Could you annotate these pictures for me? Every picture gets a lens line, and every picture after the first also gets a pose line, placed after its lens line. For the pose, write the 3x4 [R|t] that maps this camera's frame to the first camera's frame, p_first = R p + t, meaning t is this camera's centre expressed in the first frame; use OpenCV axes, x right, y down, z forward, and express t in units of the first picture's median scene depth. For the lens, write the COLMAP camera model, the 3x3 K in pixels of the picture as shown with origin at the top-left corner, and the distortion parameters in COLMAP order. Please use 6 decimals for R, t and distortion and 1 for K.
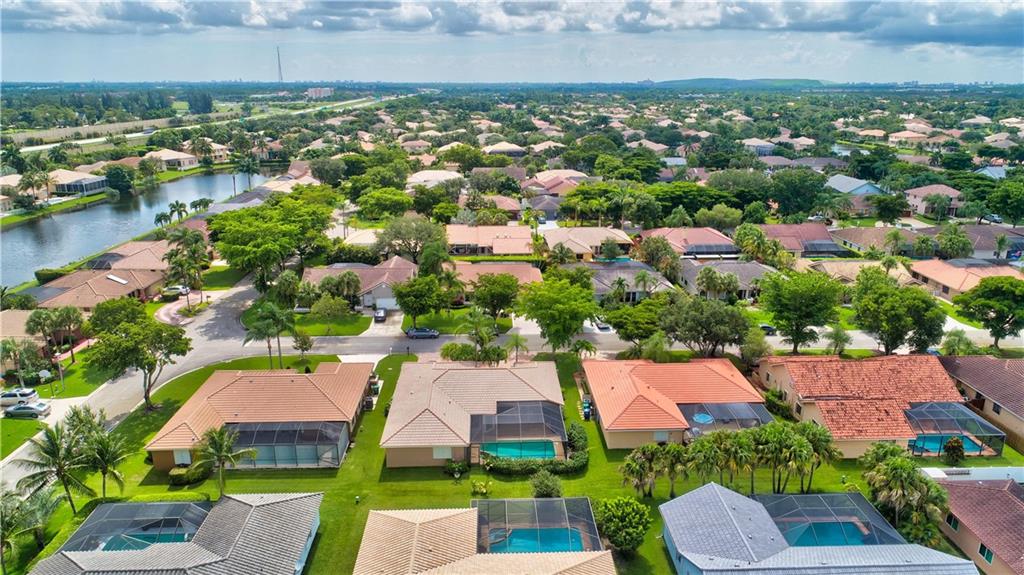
lens RADIAL K [[680.3, 0, 513.9], [0, 680.3, 288.8], [0, 0, 1]] dist [-0.004011, -0.001301]
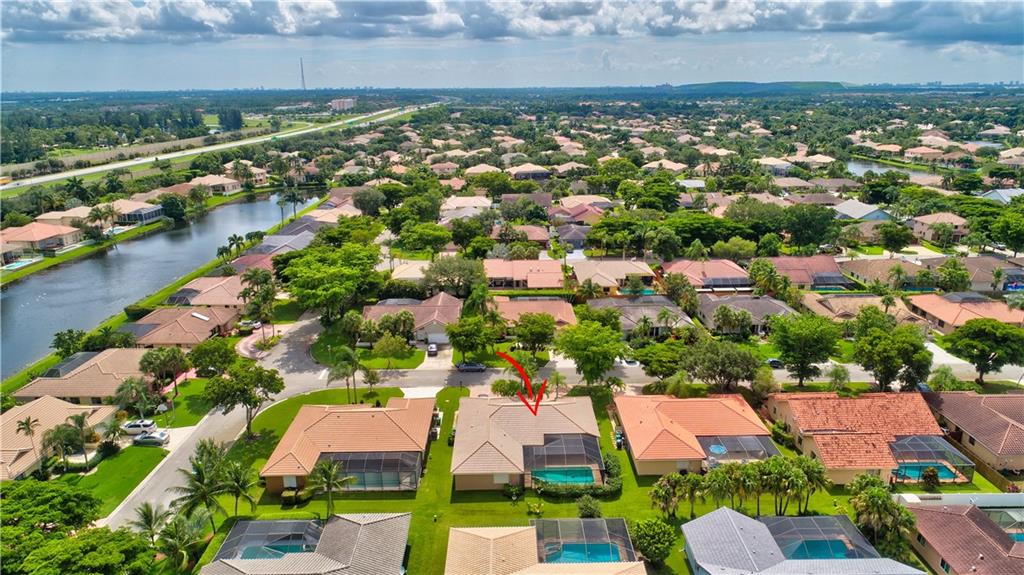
lens RADIAL K [[680.3, 0, 514.3], [0, 680.3, 286.6], [0, 0, 1]] dist [-0.004011, -0.001301]
pose [[0.999640, -0.002863, -0.026667, -0.029585], [0.002618, 0.999954, -0.009229, -0.054726], [0.026692, 0.009156, 0.999602, -0.130511]]
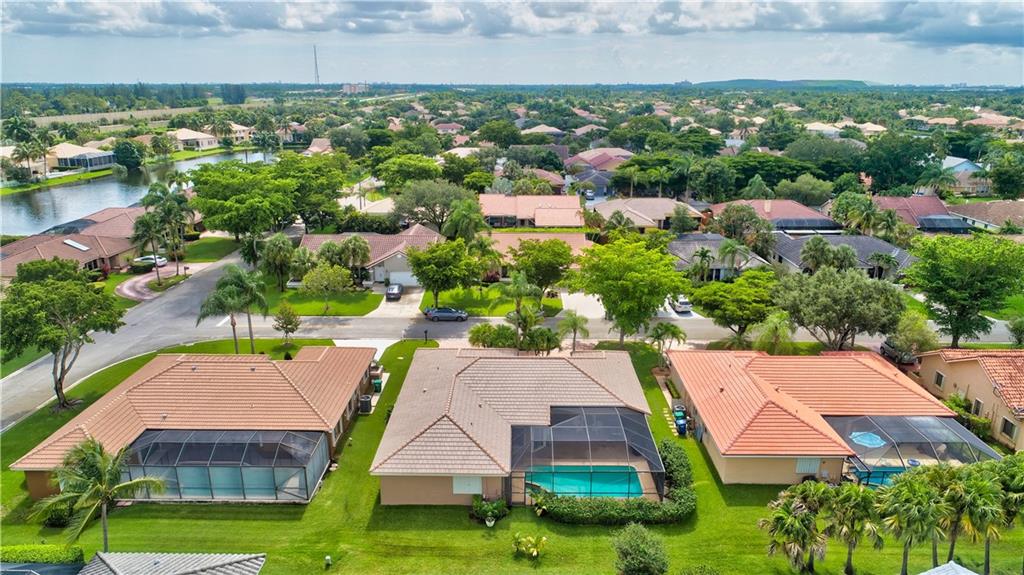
lens RADIAL K [[680.3, 0, 514.4], [0, 680.3, 293.0], [0, 0, 1]] dist [-0.004011, -0.001301]
pose [[0.998803, 0.014017, -0.046873, -0.020487], [-0.013880, 0.999898, 0.003231, 0.035193], [0.046913, -0.002576, 0.998896, 0.220388]]
